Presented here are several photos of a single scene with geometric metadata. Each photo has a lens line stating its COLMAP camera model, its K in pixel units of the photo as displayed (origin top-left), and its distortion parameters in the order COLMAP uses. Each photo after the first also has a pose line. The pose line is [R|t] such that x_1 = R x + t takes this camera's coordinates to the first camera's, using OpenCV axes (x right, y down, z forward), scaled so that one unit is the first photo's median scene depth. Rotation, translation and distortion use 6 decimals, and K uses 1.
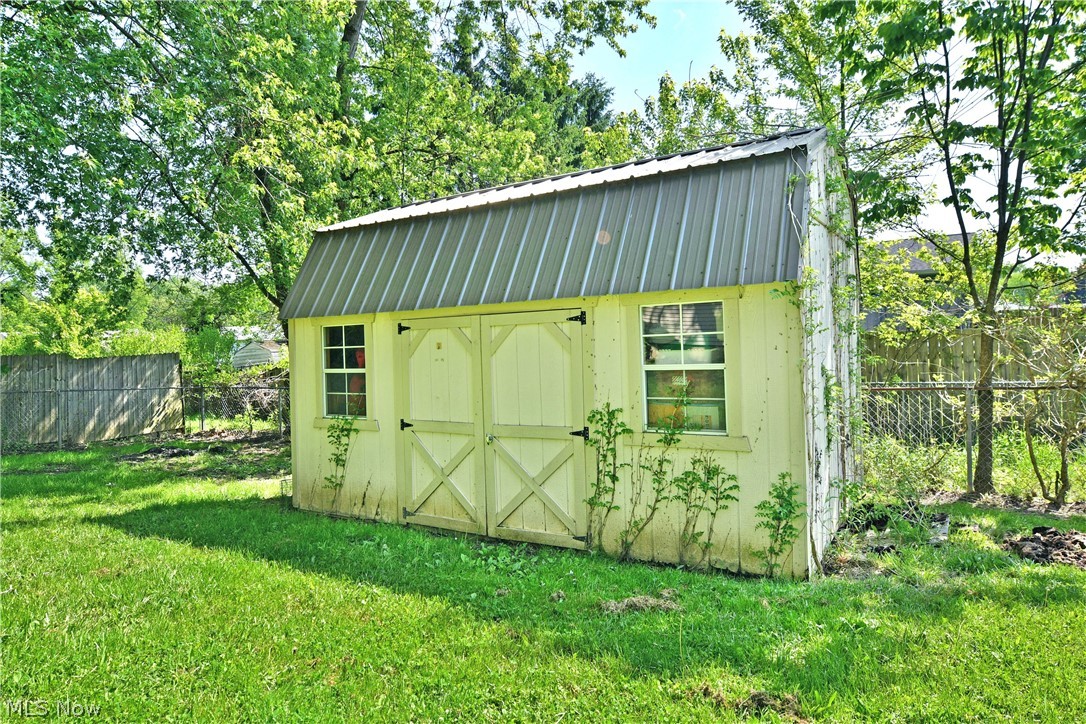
lens RADIAL K [[654.5, 0, 535.5], [0, 654.5, 358.4], [0, 0, 1]] dist [-0.011397, -0.006085]
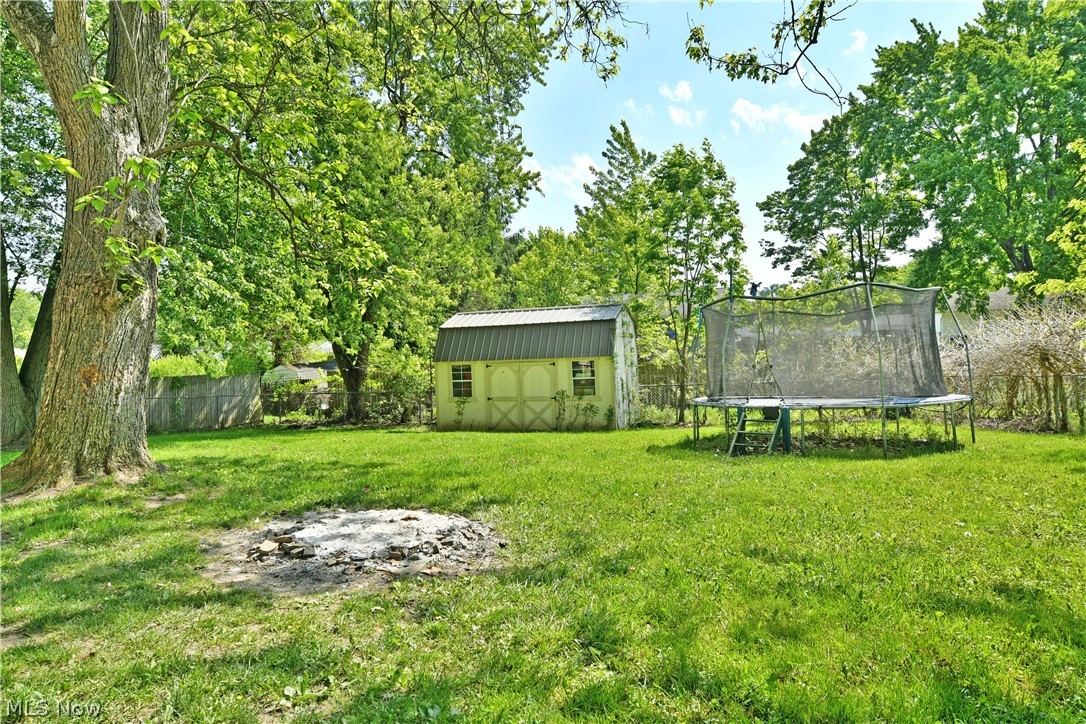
lens RADIAL K [[654.5, 0, 535.5], [0, 654.5, 358.4], [0, 0, 1]] dist [-0.011397, -0.006085]
pose [[0.973741, -0.006619, 0.227563, -0.800492], [0.010299, 0.999835, -0.014990, -0.041353], [-0.227427, 0.016940, 0.973648, -2.305385]]
